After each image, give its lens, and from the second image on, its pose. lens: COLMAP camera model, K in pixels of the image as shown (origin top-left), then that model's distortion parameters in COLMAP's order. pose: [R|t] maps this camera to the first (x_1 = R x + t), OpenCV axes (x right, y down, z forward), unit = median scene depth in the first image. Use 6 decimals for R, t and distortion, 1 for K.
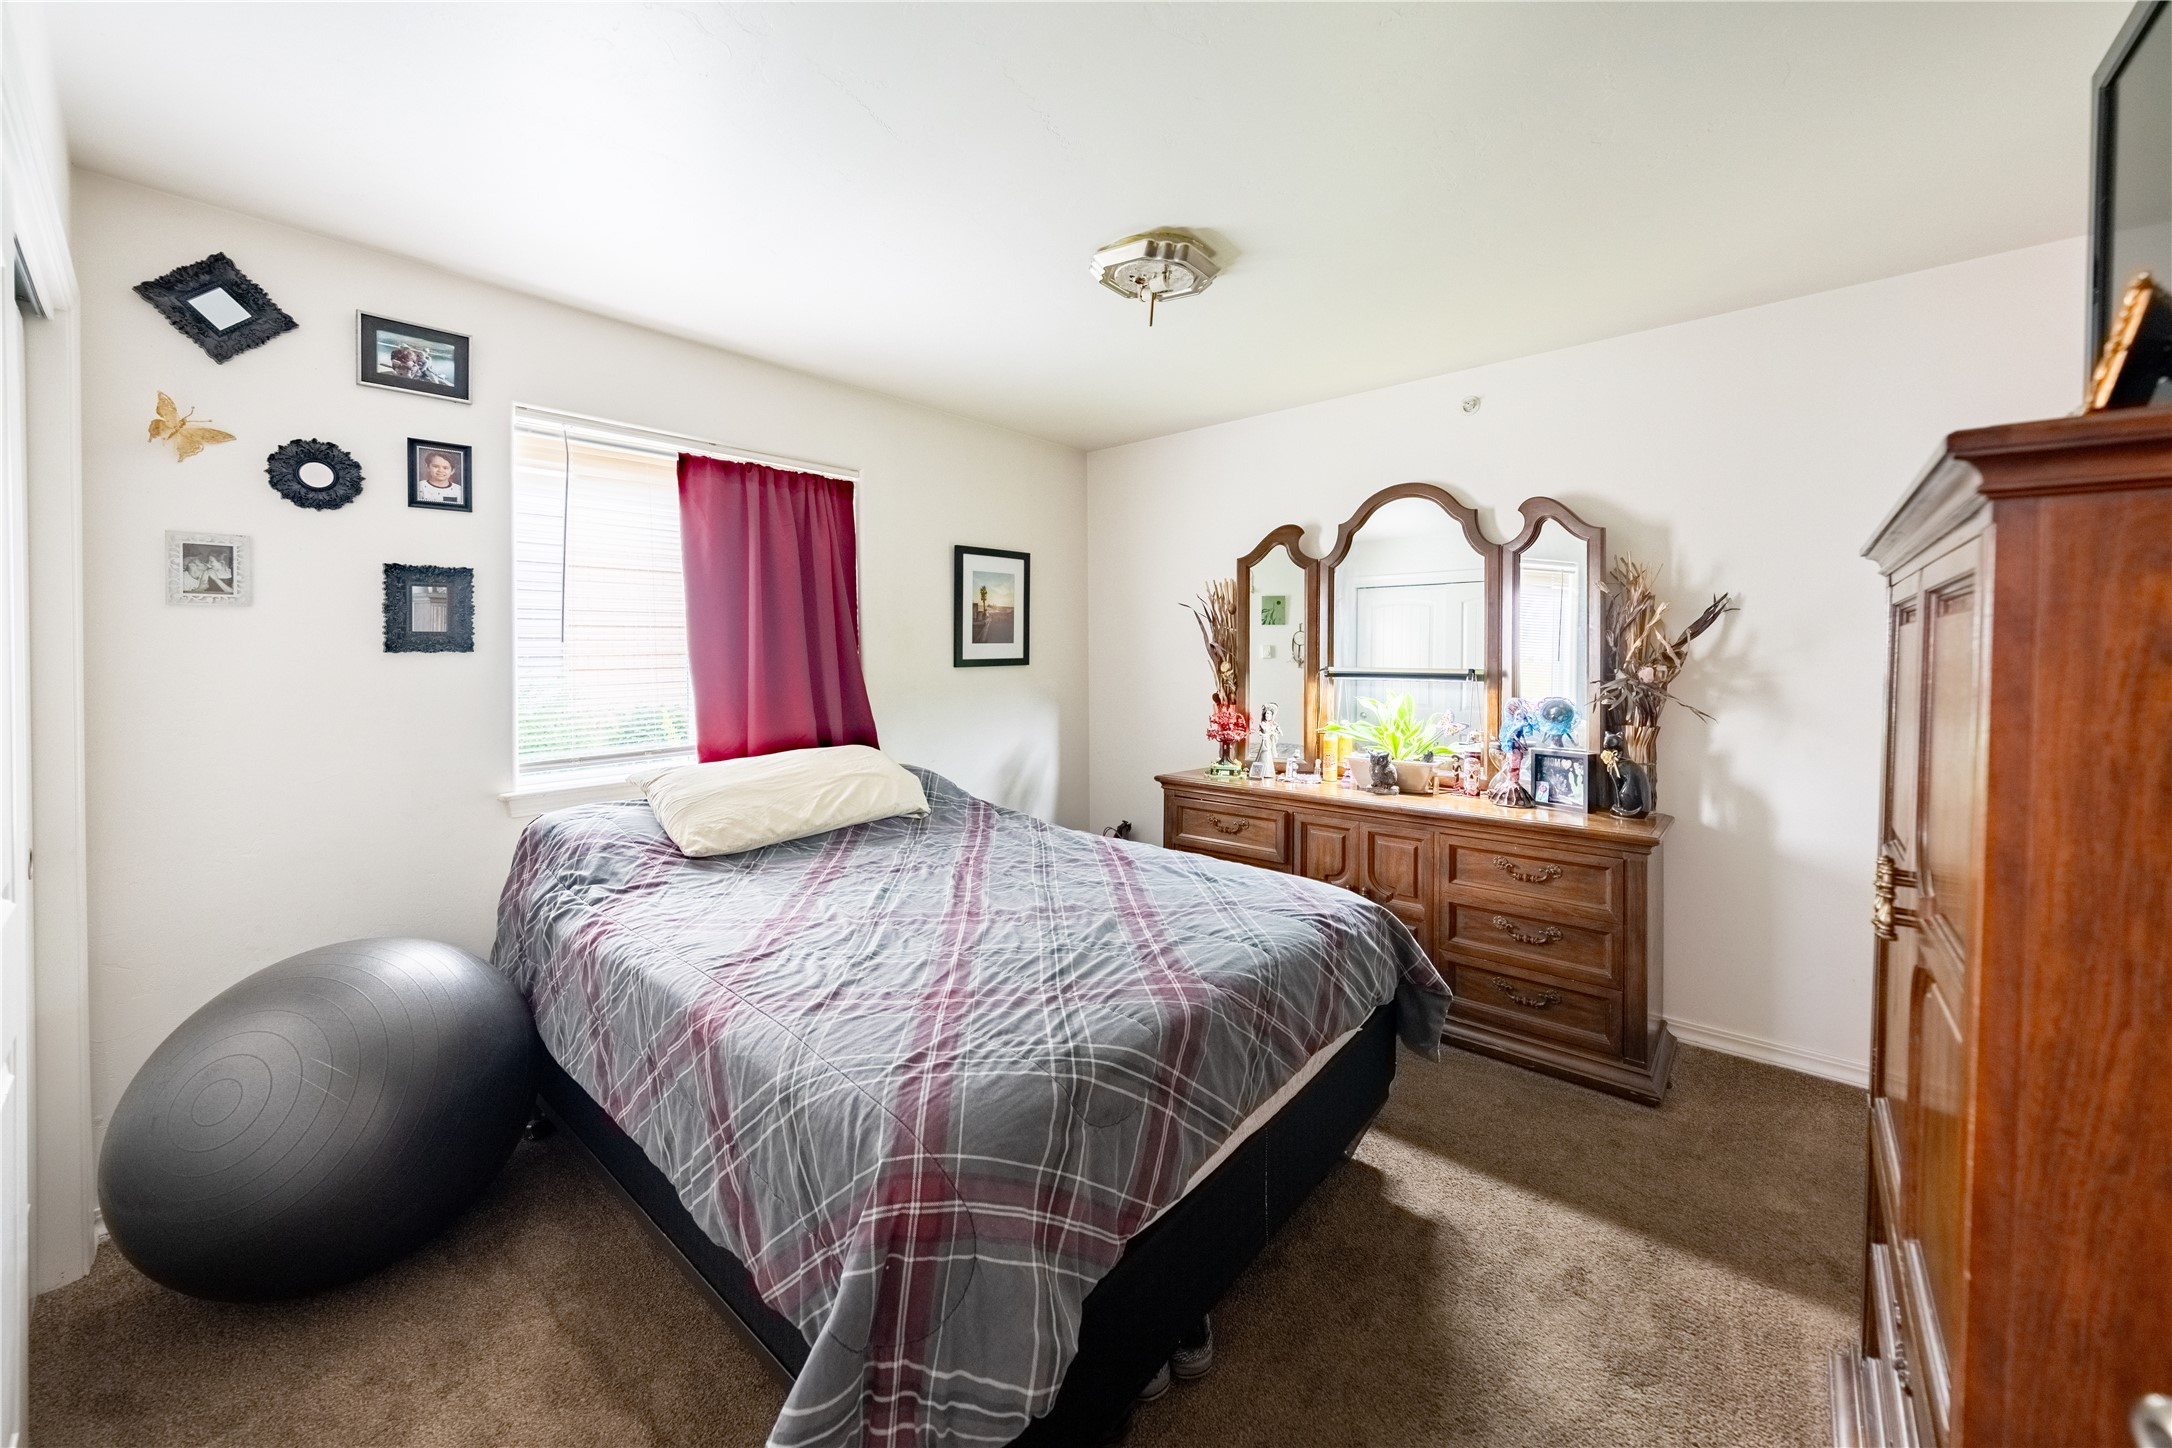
lens RADIAL K [[806.7, 0, 1051.2], [0, 806.7, 656.2], [0, 0, 1]] dist [-0.001414, 0.000522]
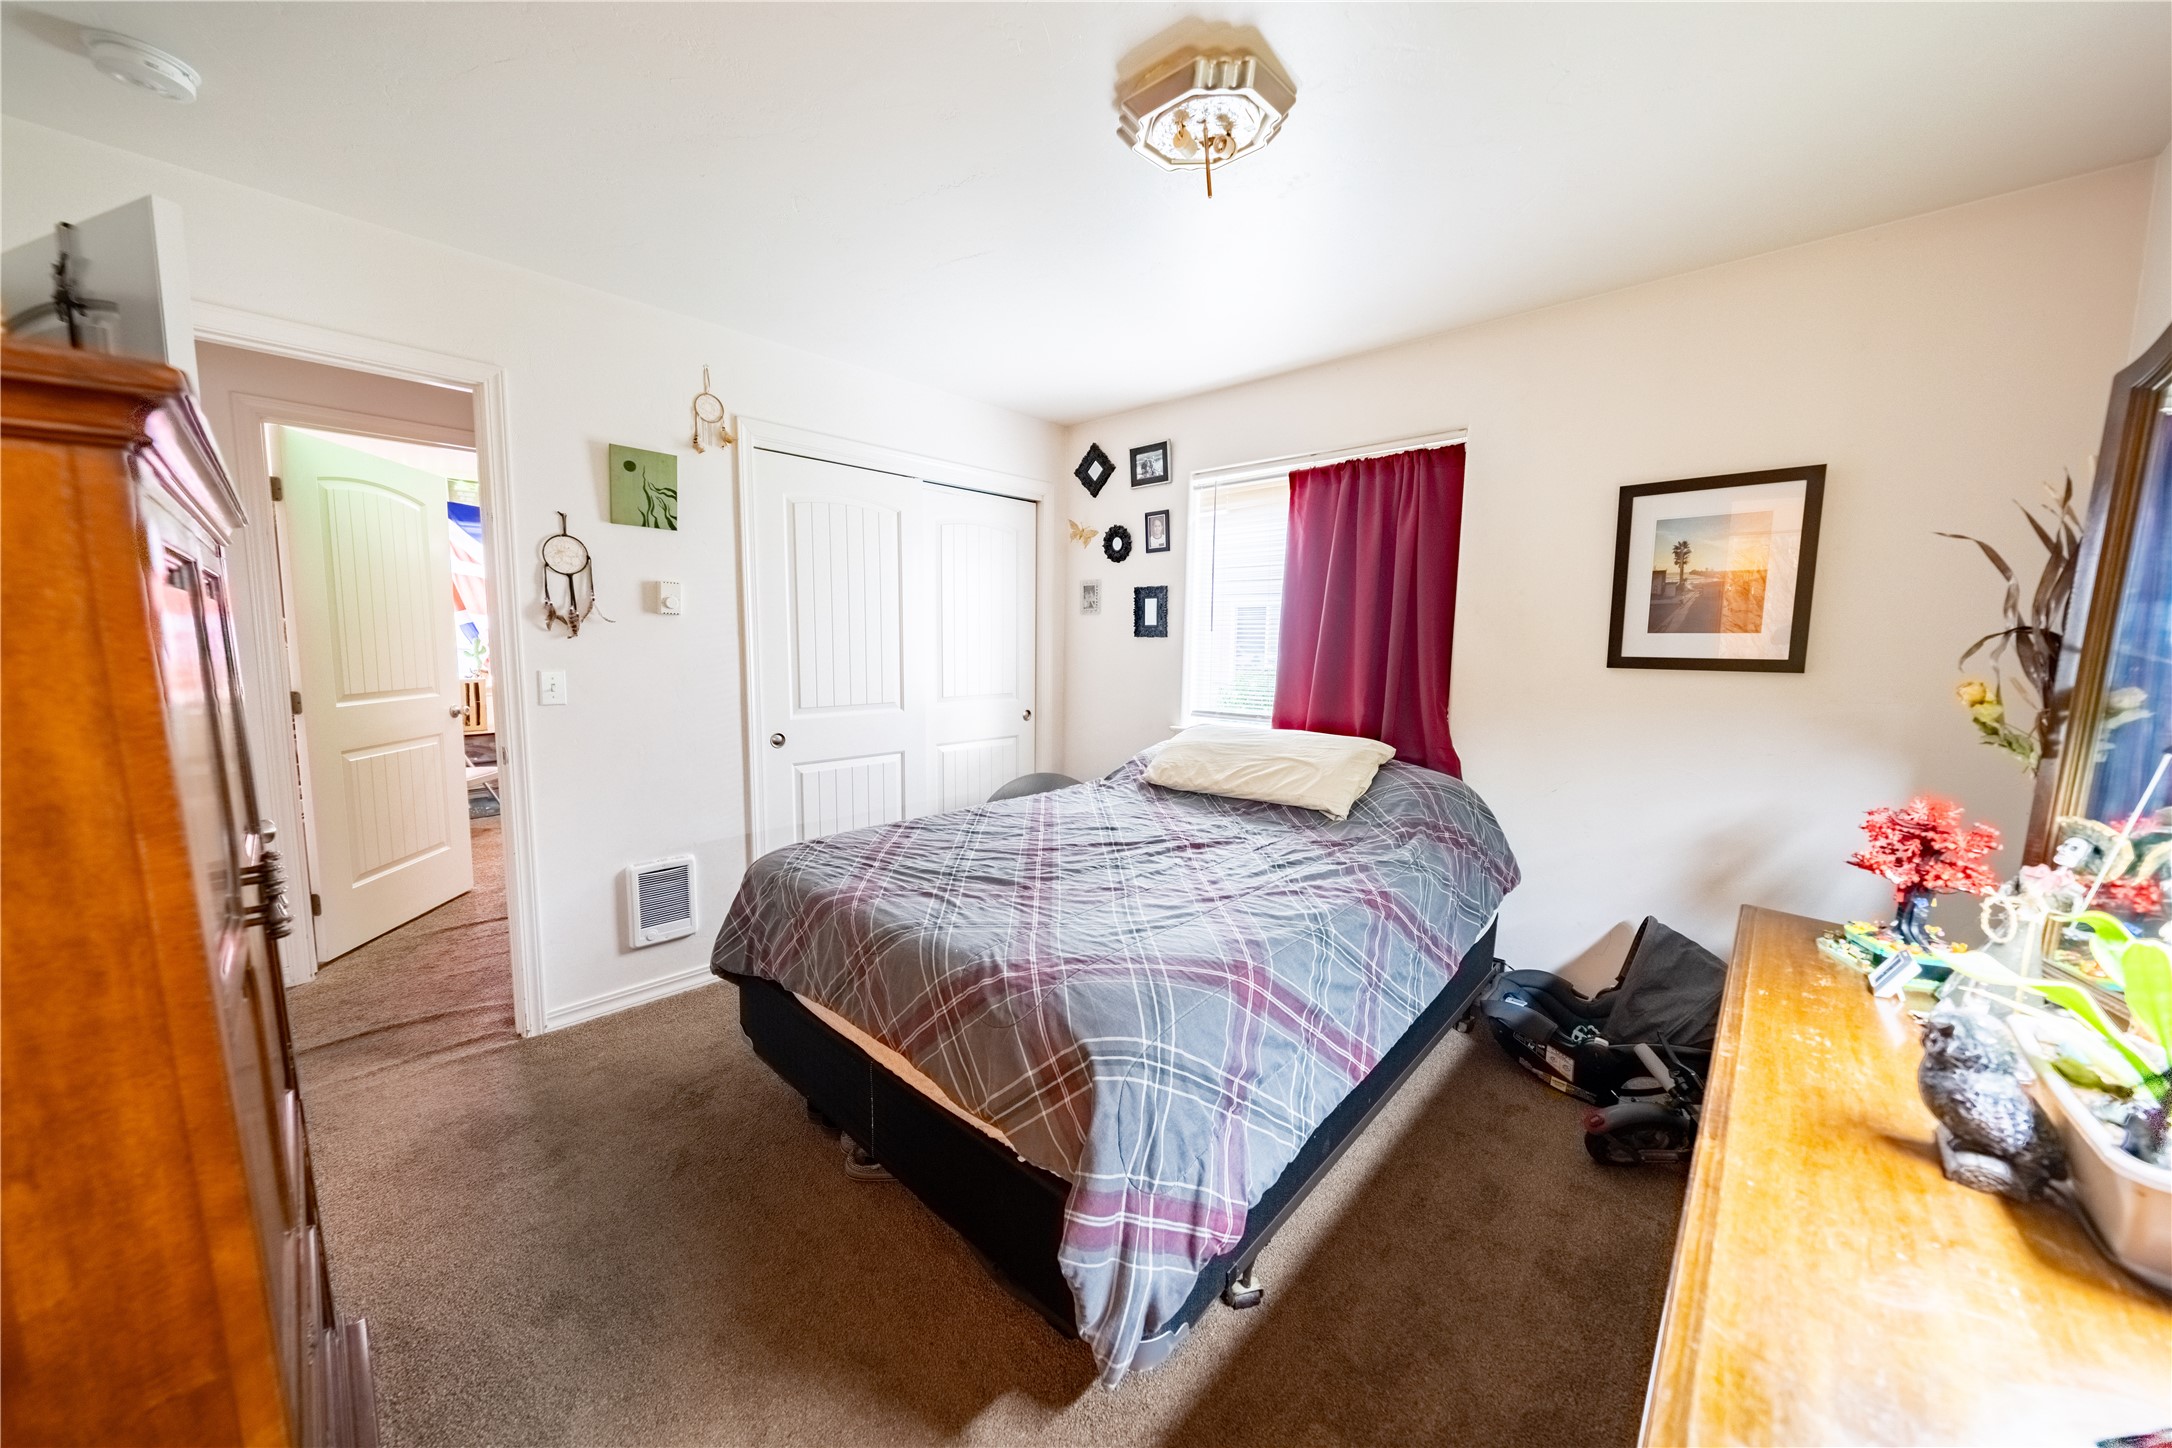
lens RADIAL K [[743.8, 0, 1082.2], [0, 743.8, 726.4], [0, 0, 1]] dist [-0.000272, -0.000424]
pose [[-0.022700, 0.130690, -0.991163, 0.836848], [-0.013386, 0.991290, 0.131013, -0.021308], [0.999653, 0.016242, -0.020753, 0.871217]]
